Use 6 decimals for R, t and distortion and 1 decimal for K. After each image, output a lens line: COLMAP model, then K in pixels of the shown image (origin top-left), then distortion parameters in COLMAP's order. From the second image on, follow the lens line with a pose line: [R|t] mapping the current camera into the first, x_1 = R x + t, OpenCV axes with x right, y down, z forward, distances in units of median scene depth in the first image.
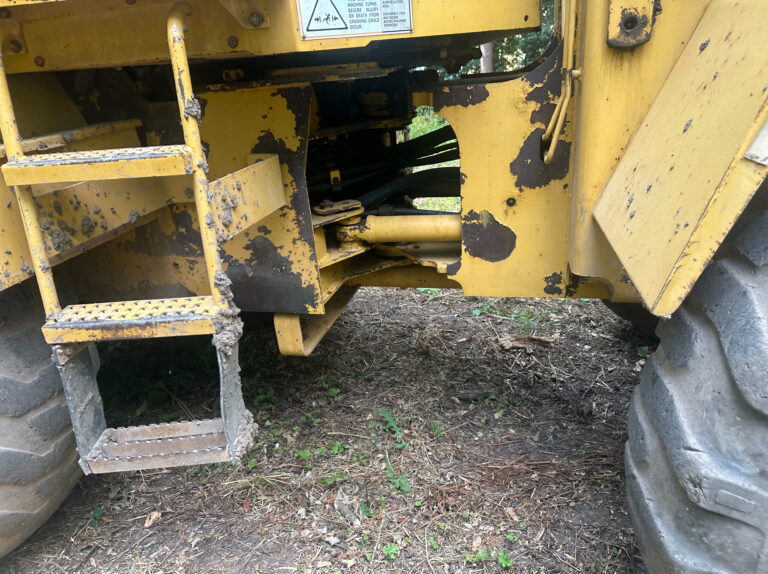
lens RADIAL K [[555.3, 0, 384.0], [0, 555.3, 287.0], [0, 0, 1]] dist [0.063834, -0.087914]
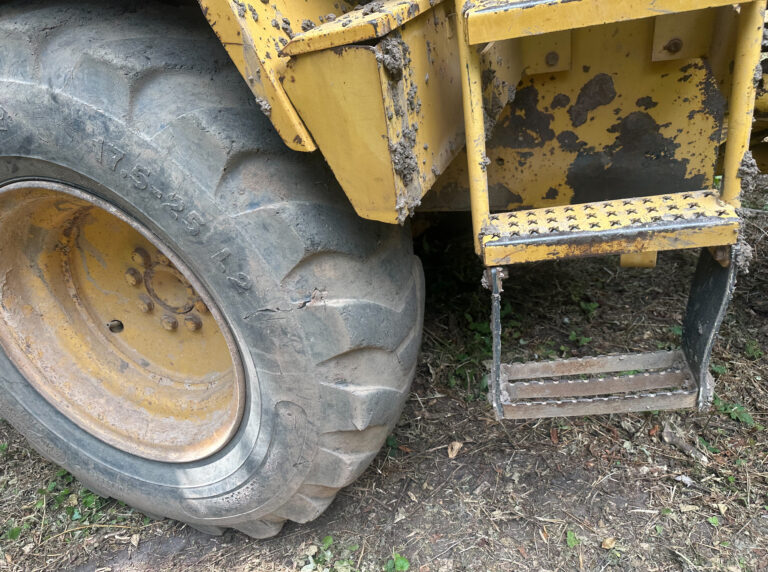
lens RADIAL K [[569.0, 0, 383.0], [0, 569.0, 296.8], [0, 0, 1]] dist [0.046440, -0.075979]
pose [[0.987821, -0.026198, -0.153372, -0.447257], [0.054002, 0.982176, 0.180037, -0.003967], [0.145922, -0.186126, 0.971629, 0.152848]]
